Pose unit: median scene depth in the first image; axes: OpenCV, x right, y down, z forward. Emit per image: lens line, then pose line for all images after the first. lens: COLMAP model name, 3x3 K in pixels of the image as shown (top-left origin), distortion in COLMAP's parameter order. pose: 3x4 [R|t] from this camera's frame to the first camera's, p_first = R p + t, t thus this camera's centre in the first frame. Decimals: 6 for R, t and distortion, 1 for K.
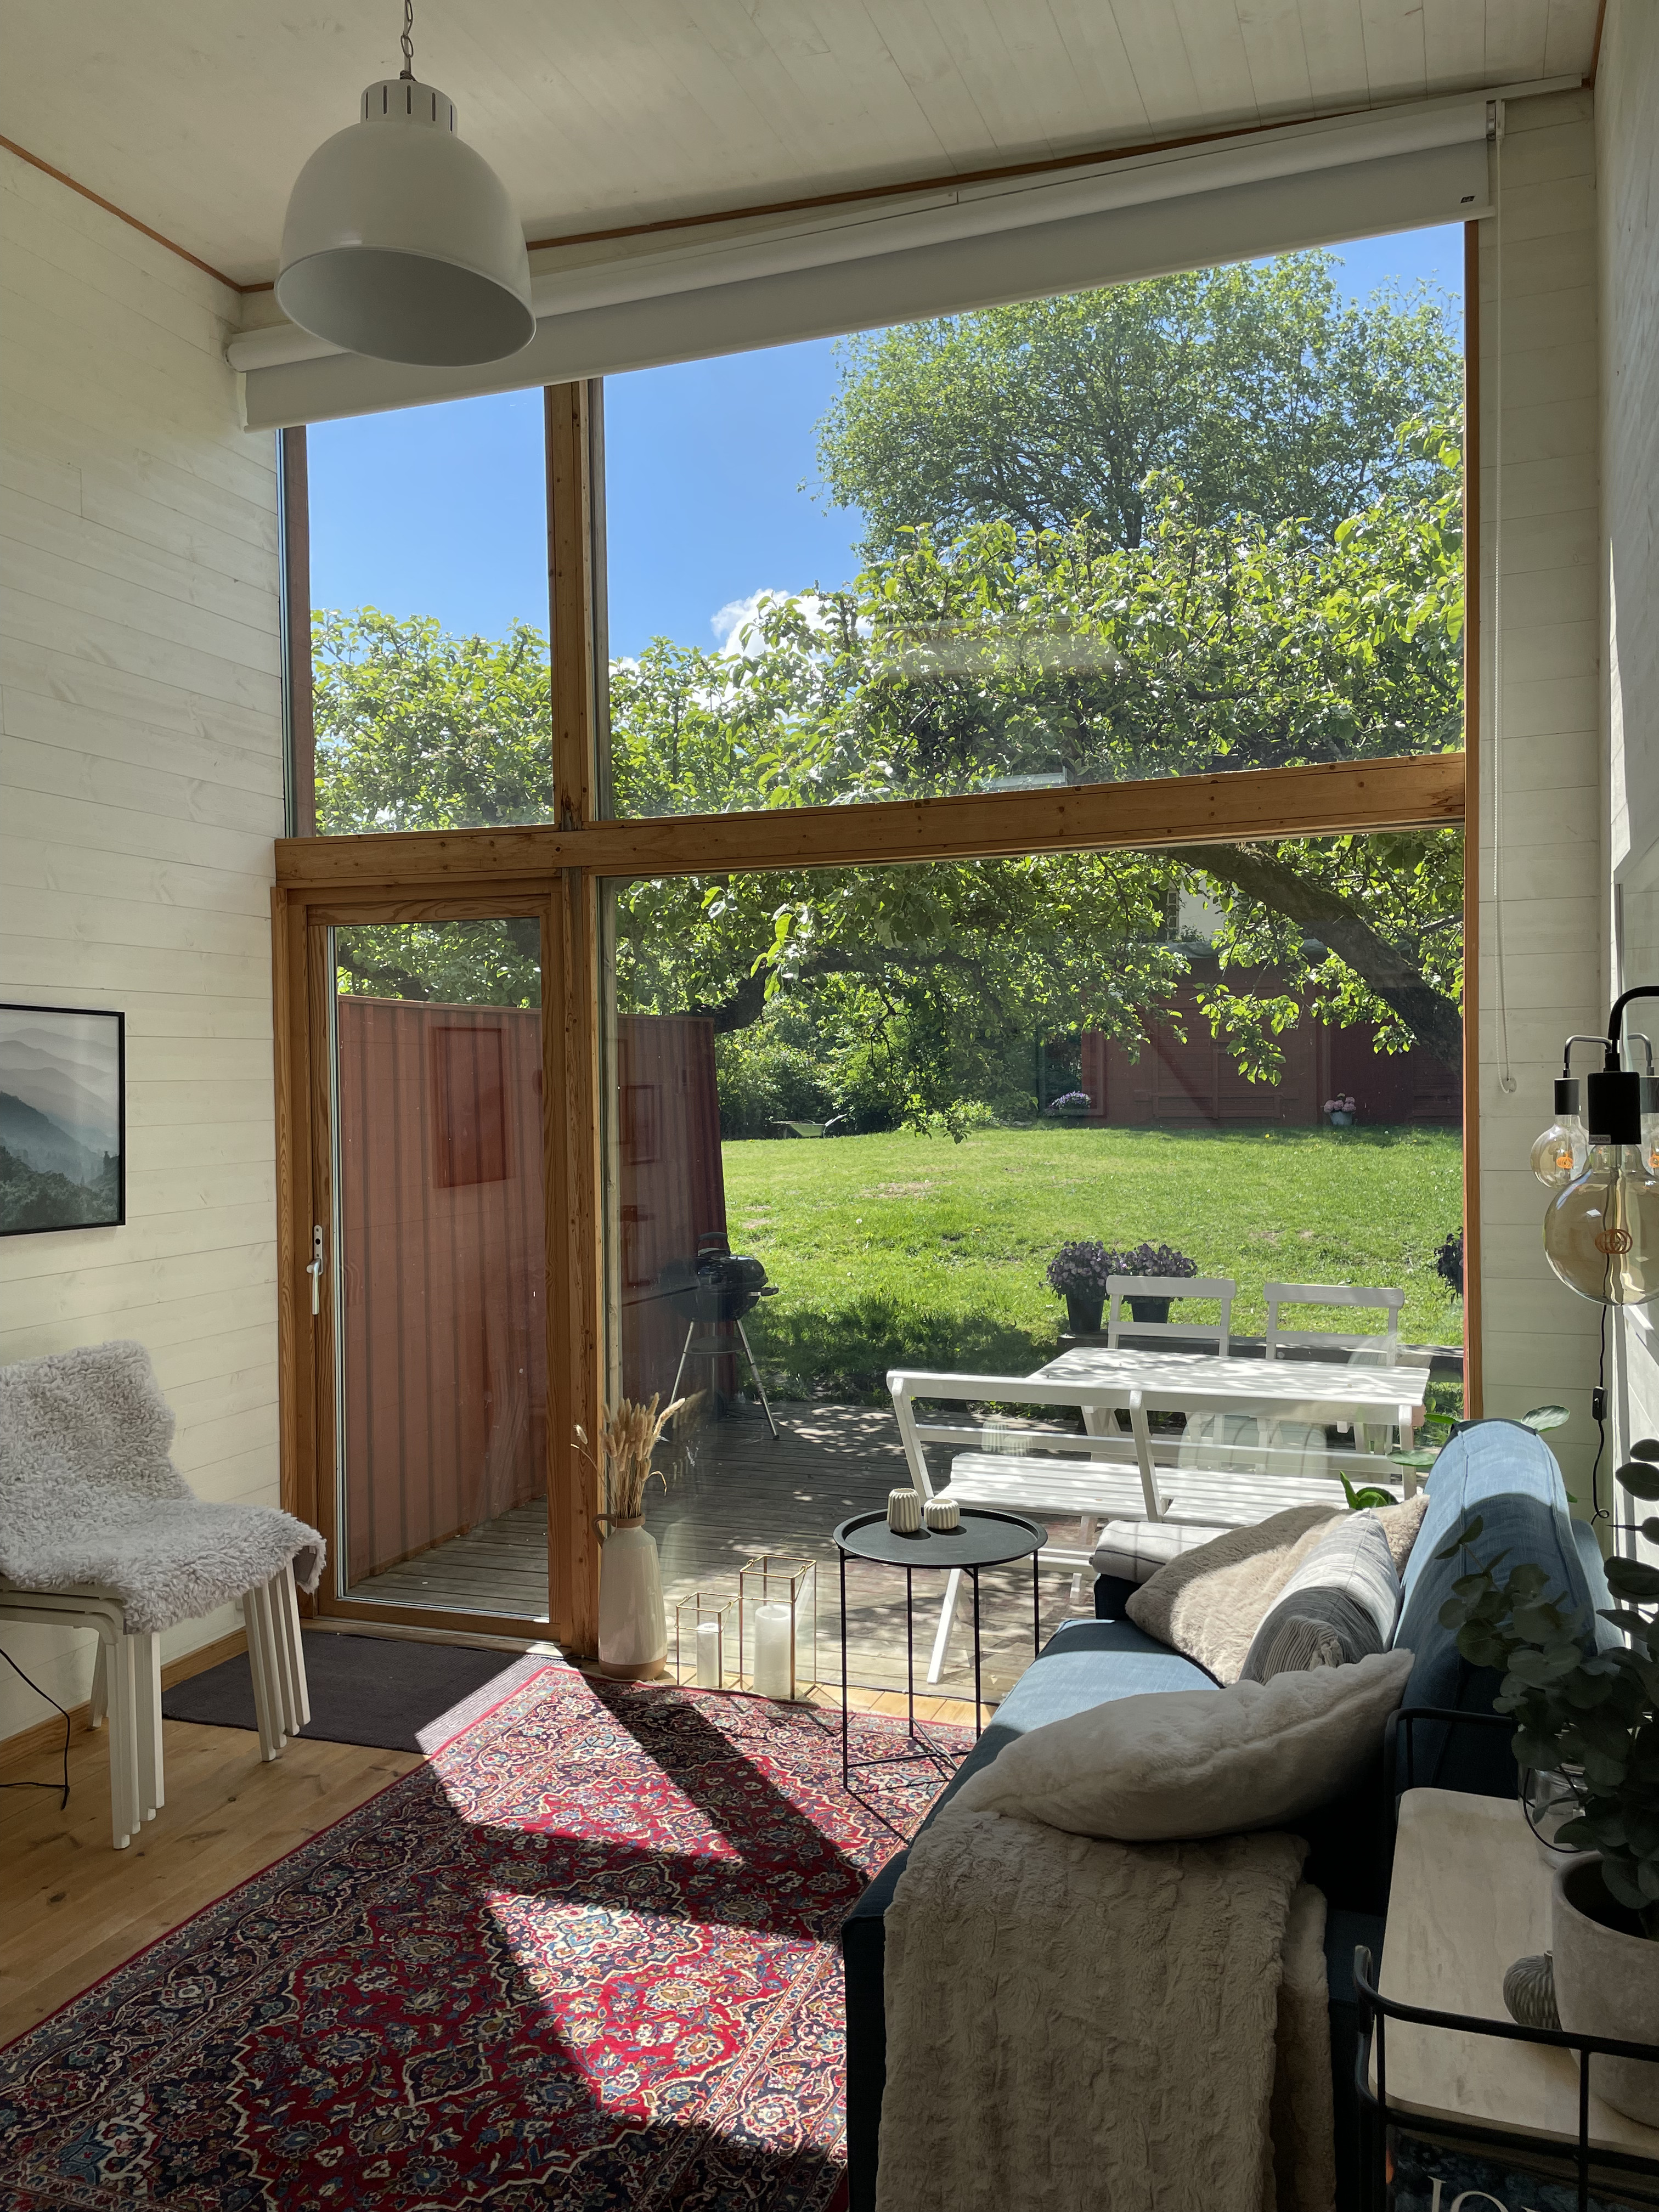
lens RADIAL K [[1664.7, 0, 829.5], [0, 1664.7, 1106.0], [0, 0, 1]] dist [0.094440, -0.119858]
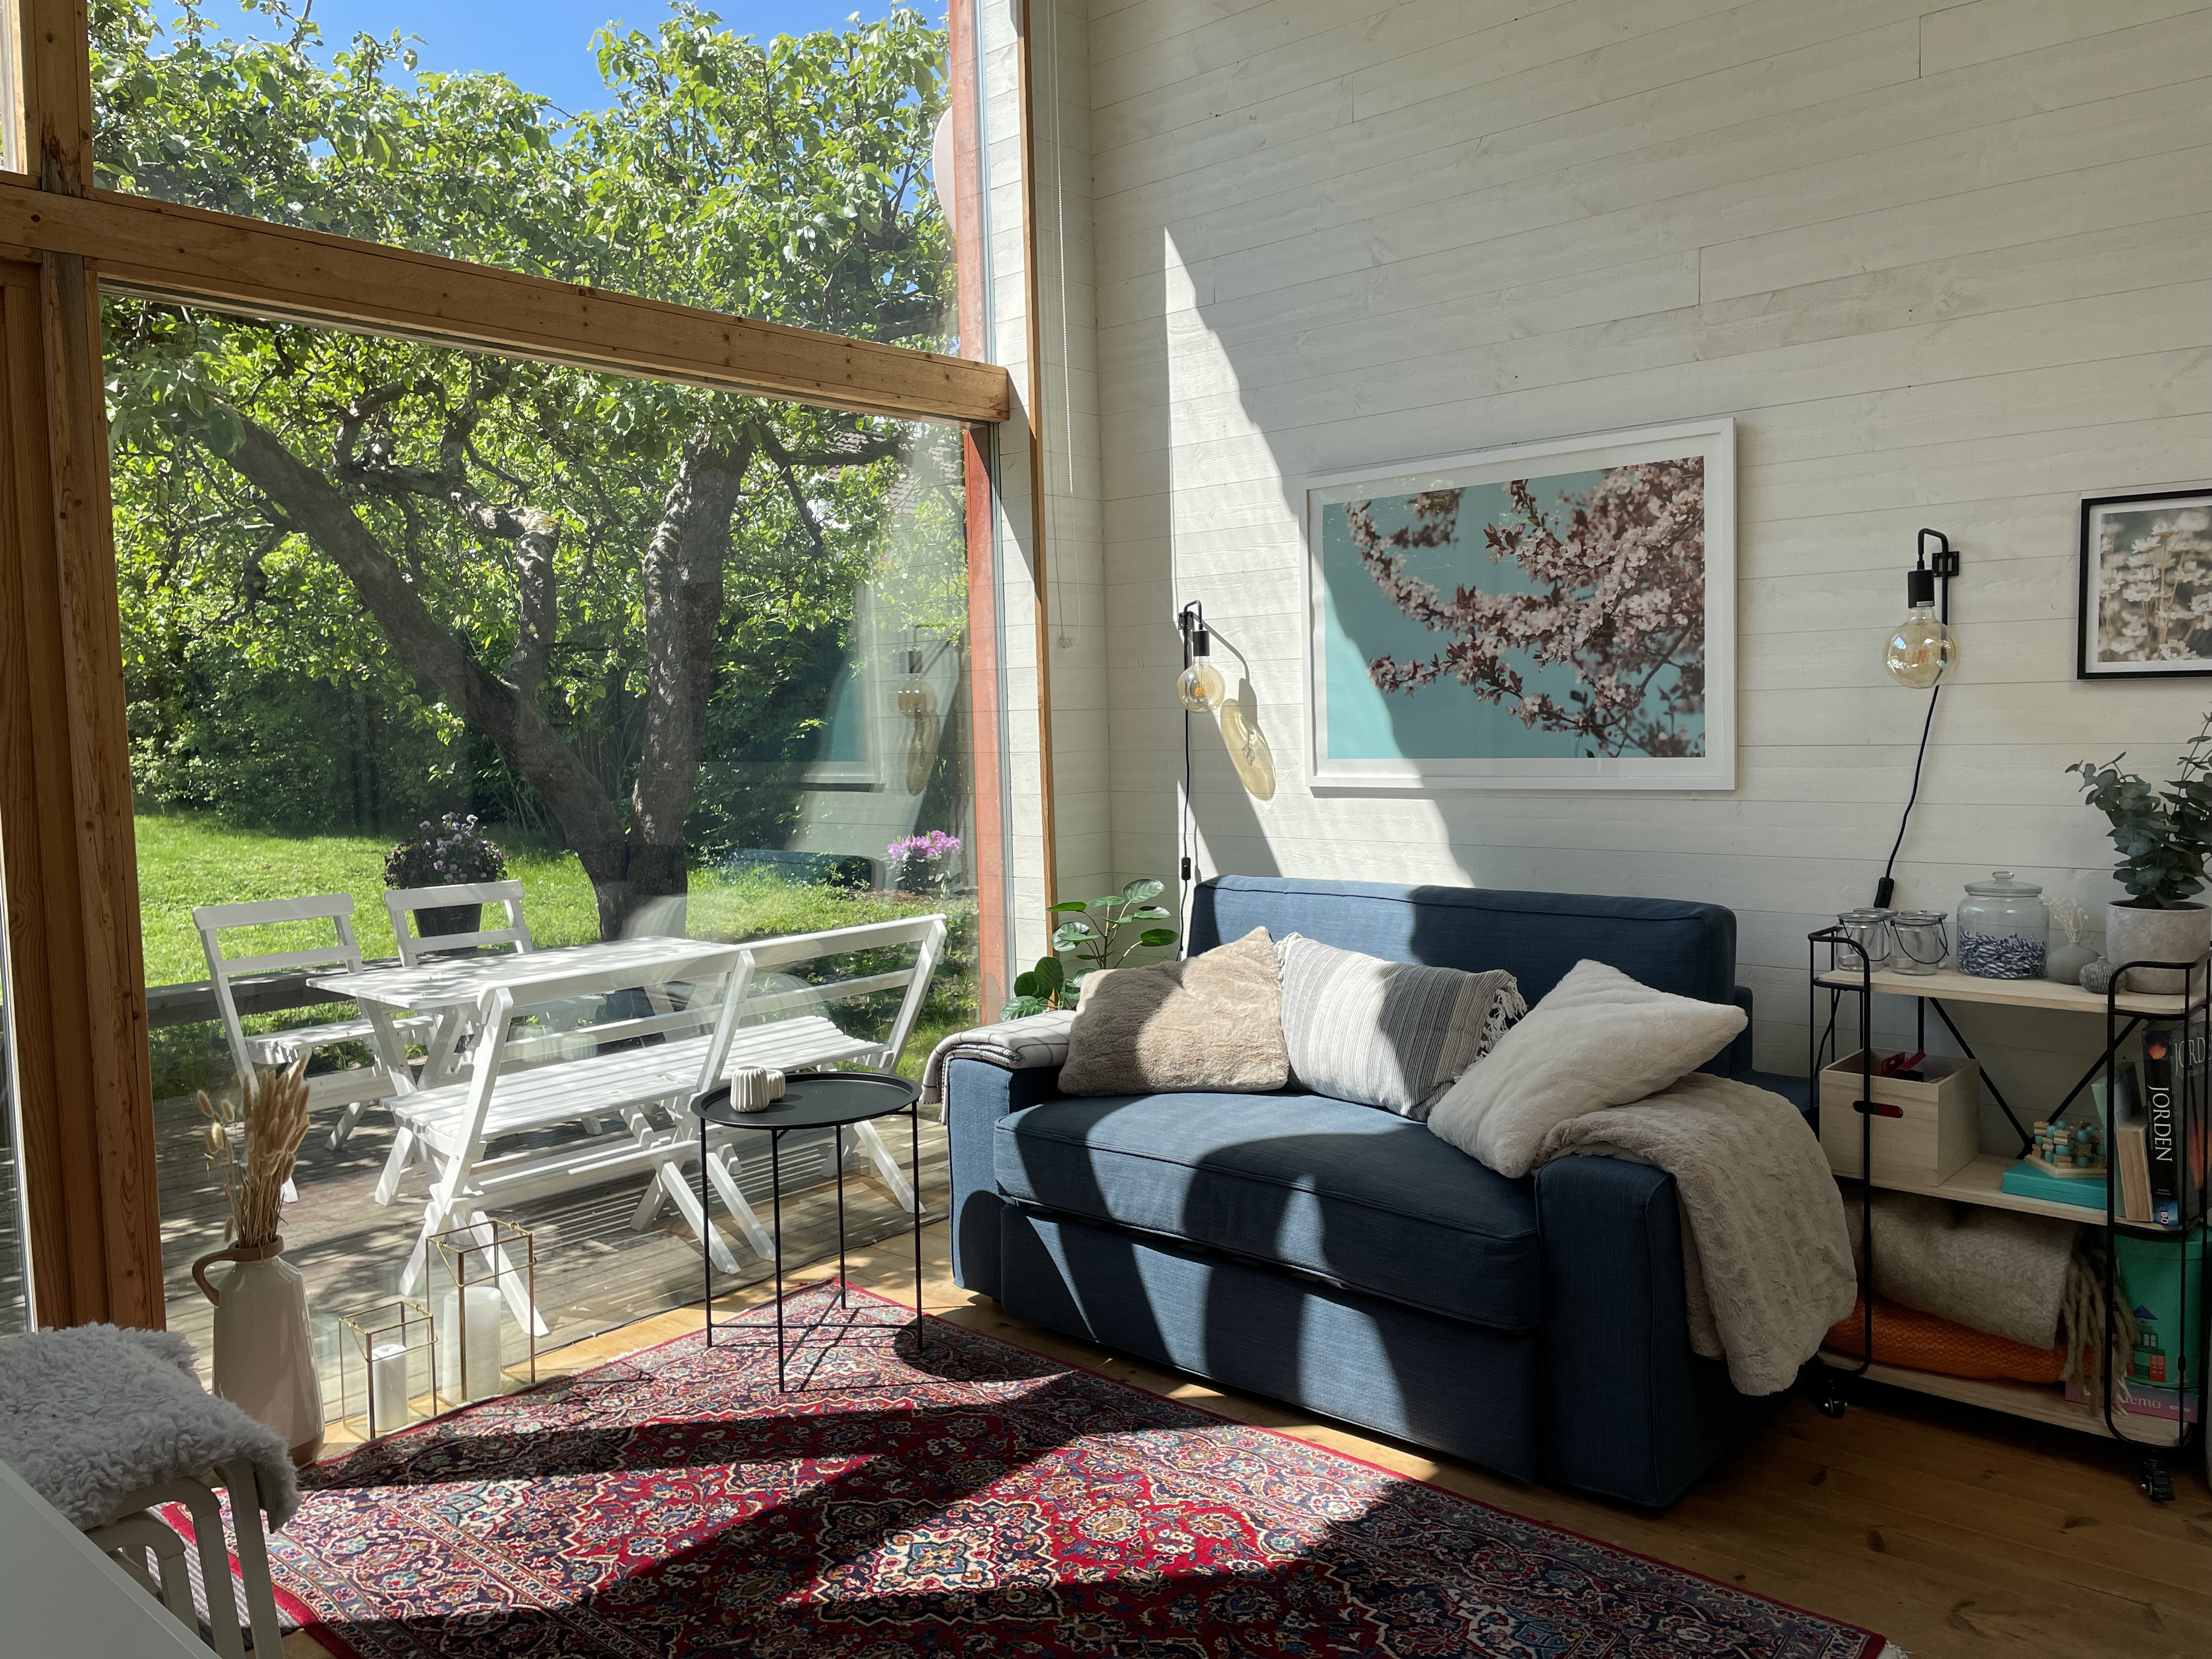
lens RADIAL K [[1663.7, 0, 1101.2], [0, 1663.7, 824.9], [0, 0, 1]] dist [0.090156, -0.114554]
pose [[0.360755, -0.058453, 0.930827, -0.672203], [0.034672, 0.998185, 0.049245, 0.056356], [-0.932016, 0.014508, 0.362126, 0.457438]]
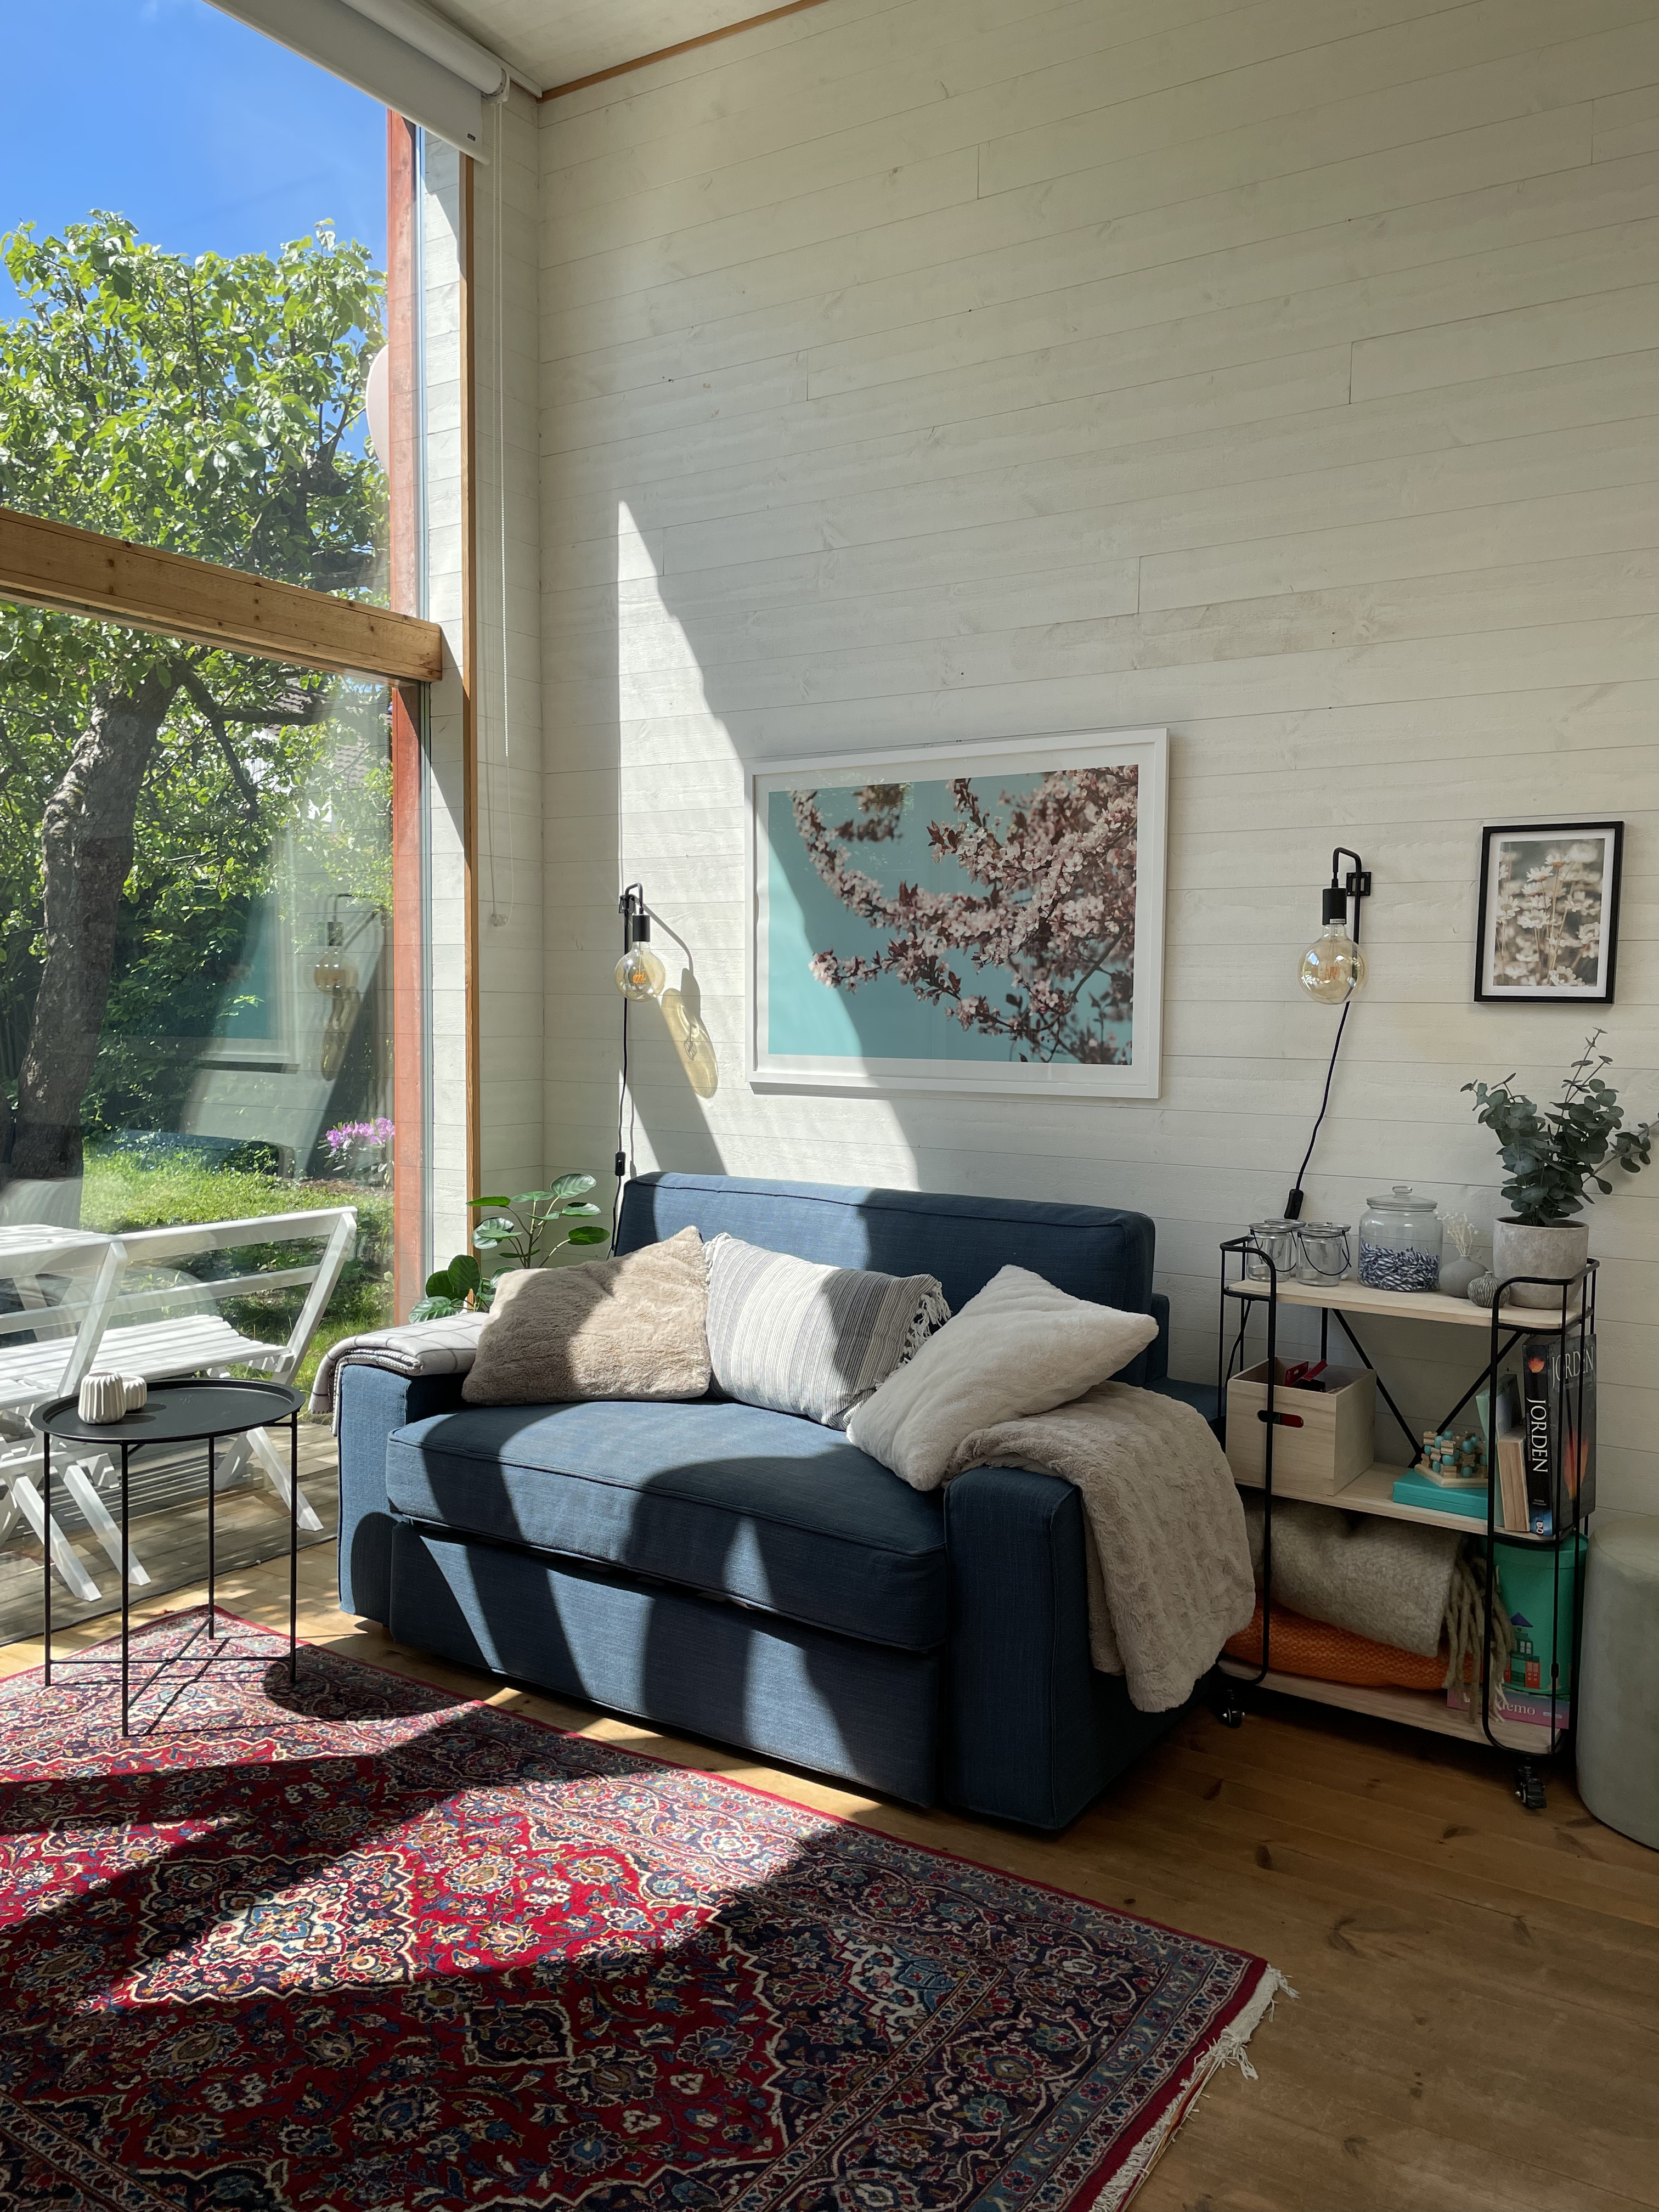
lens RADIAL K [[1667.5, 0, 847.9], [0, 1667.5, 1111.7], [0, 0, 1]] dist [0.095207, -0.123941]
pose [[0.209237, -0.044079, 0.976871, -0.628368], [-0.002842, 0.998952, 0.045684, 0.059838], [-0.977861, -0.012335, 0.208892, 0.443181]]
